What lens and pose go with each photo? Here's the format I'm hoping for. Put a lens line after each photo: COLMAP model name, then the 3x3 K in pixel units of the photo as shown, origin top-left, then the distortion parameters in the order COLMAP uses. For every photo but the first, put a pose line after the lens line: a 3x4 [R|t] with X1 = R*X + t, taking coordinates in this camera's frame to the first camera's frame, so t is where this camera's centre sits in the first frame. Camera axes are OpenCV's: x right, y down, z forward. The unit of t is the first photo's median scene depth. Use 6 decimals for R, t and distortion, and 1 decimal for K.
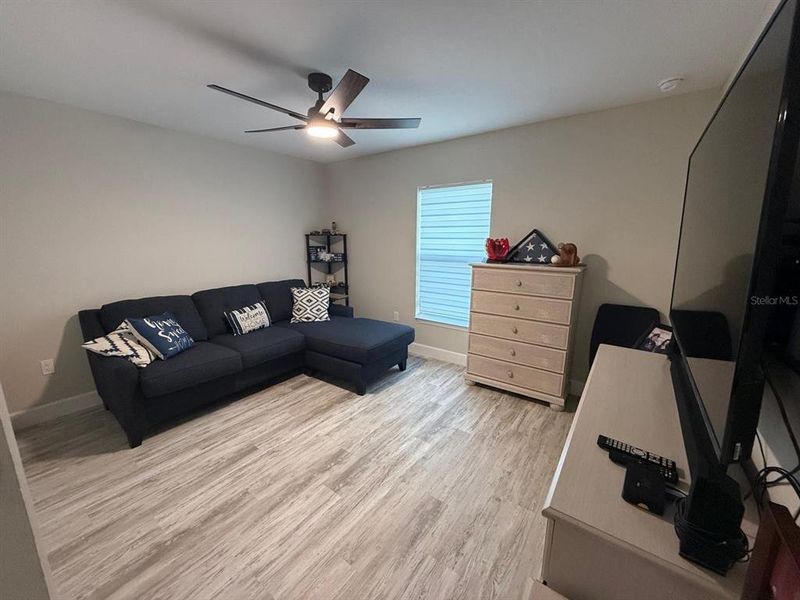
lens RADIAL K [[319.0, 0, 402.9], [0, 319.0, 301.3], [0, 0, 1]] dist [0.009289, -0.000694]
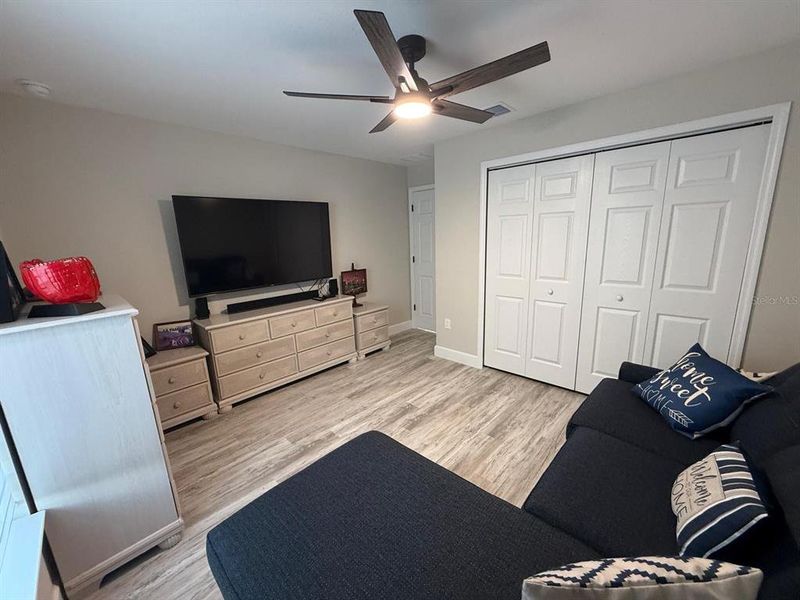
lens RADIAL K [[319.0, 0, 400.7], [0, 319.0, 298.5], [0, 0, 1]] dist [0.009289, -0.000694]
pose [[-0.989427, 0.006667, 0.144878, -0.358886], [0.063352, 0.918468, 0.390389, -0.432217], [-0.130463, 0.395440, -0.909179, 2.029223]]
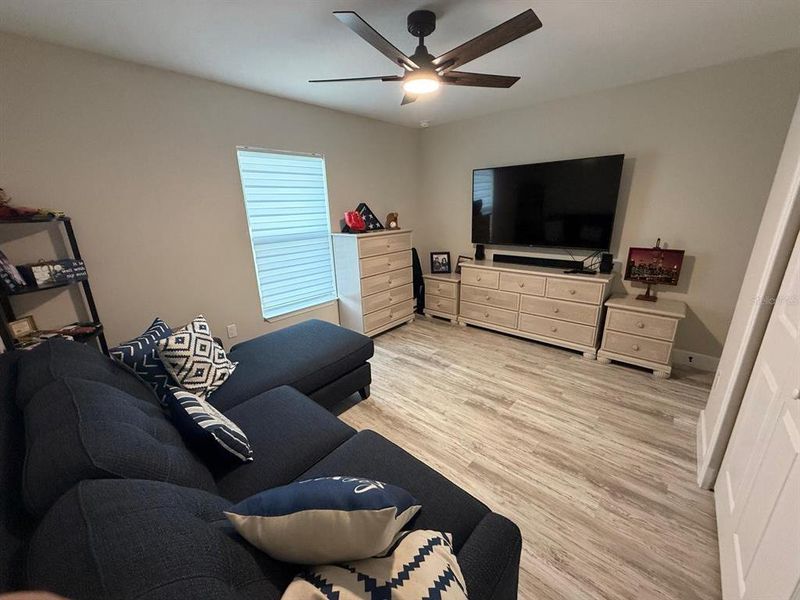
lens RADIAL K [[319.0, 0, 396.7], [0, 319.0, 297.8], [0, 0, 1]] dist [0.009289, -0.000694]
pose [[0.104094, -0.283659, 0.953259, -1.300798], [0.227407, 0.939863, 0.254841, -0.244880], [-0.968220, 0.190251, 0.162340, 1.084310]]
